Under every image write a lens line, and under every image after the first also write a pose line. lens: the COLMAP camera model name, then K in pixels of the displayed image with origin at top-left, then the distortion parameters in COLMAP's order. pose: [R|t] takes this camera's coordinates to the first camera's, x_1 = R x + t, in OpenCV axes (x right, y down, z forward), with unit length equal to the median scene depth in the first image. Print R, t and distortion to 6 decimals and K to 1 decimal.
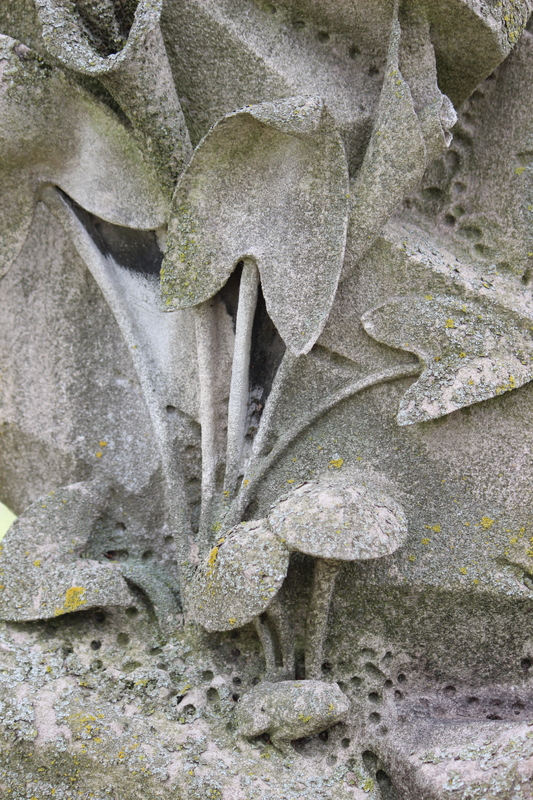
lens RADIAL K [[2173.1, 0, 266.5], [0, 2173.1, 401.3], [0, 0, 1]] dist [-0.163642, 0.000000]
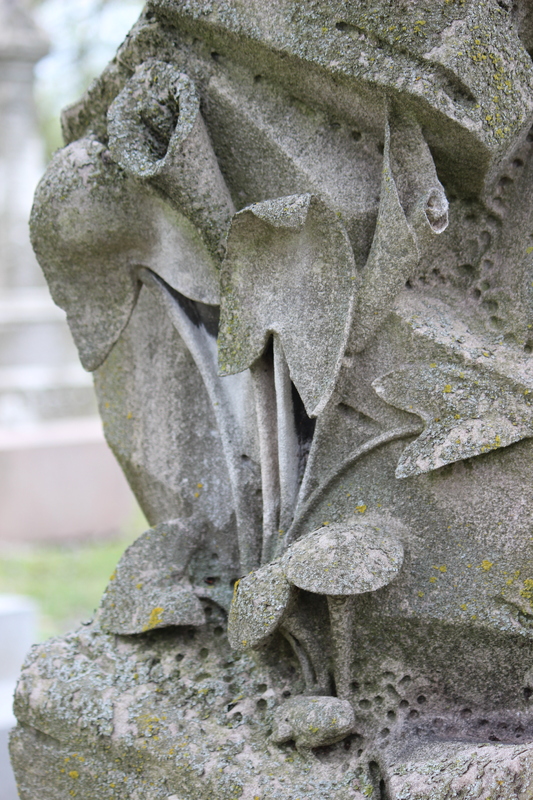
lens RADIAL K [[2173.1, 0, 266.6], [0, 2173.1, 398.4], [0, 0, 1]] dist [-0.163642, 0.000000]
pose [[0.945537, 0.008636, -0.325399, 0.358542], [-0.008907, 0.999960, 0.000657, -0.030202], [0.325391, 0.002277, 0.945577, -0.099936]]
